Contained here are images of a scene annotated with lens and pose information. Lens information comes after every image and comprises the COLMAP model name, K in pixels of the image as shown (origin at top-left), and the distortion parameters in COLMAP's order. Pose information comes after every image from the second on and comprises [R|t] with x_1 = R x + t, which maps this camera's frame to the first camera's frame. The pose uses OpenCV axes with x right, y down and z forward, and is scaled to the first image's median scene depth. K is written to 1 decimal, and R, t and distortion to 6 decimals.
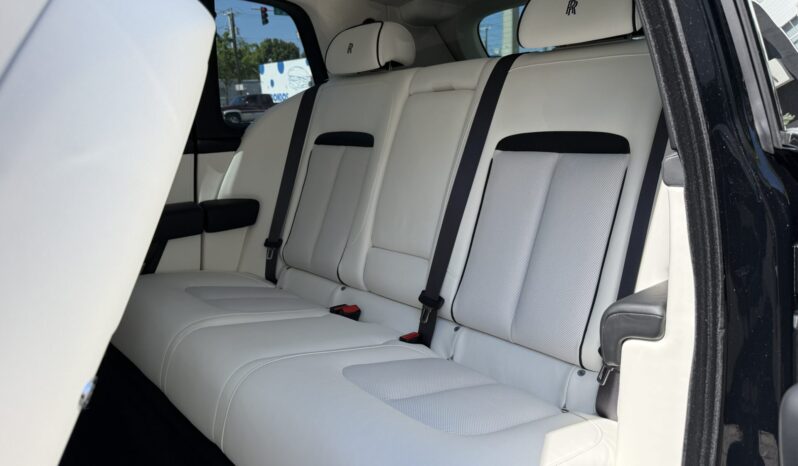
lens RADIAL K [[581.9, 0, 413.3], [0, 581.9, 231.0], [0, 0, 1]] dist [0.179866, -0.191838]
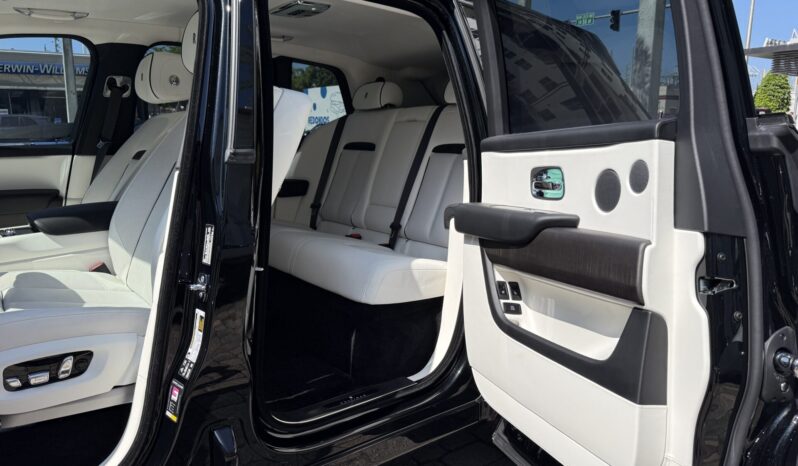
lens RADIAL K [[581.9, 0, 413.3], [0, 581.9, 231.0], [0, 0, 1]] dist [0.179866, -0.191838]
pose [[0.997153, 0.052120, -0.054500, 0.158747], [-0.054468, 0.997609, -0.042529, 0.170740], [0.052153, 0.045376, 0.997608, -0.764268]]
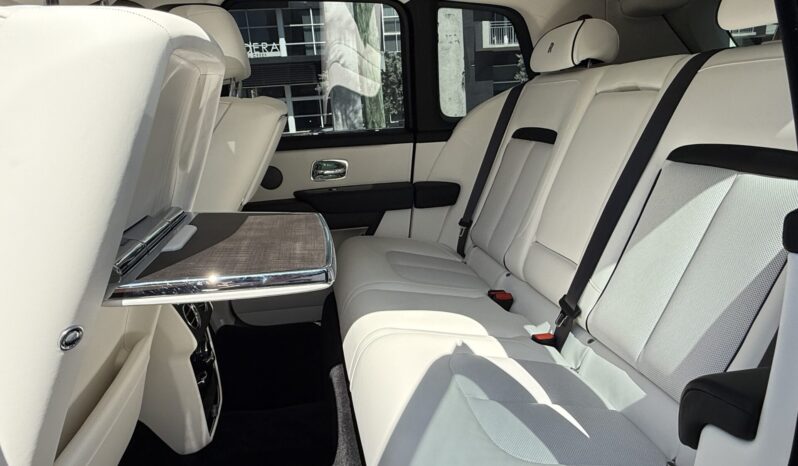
lens RADIAL K [[495.5, 0, 399.0], [0, 495.5, 233.0], [0, 0, 1]] dist [0.042213, -0.000022]
pose [[0.866339, 0.138263, -0.479938, 0.135197], [-0.103954, 0.989792, 0.097496, -0.047285], [0.488519, -0.034573, 0.871868, 0.098436]]
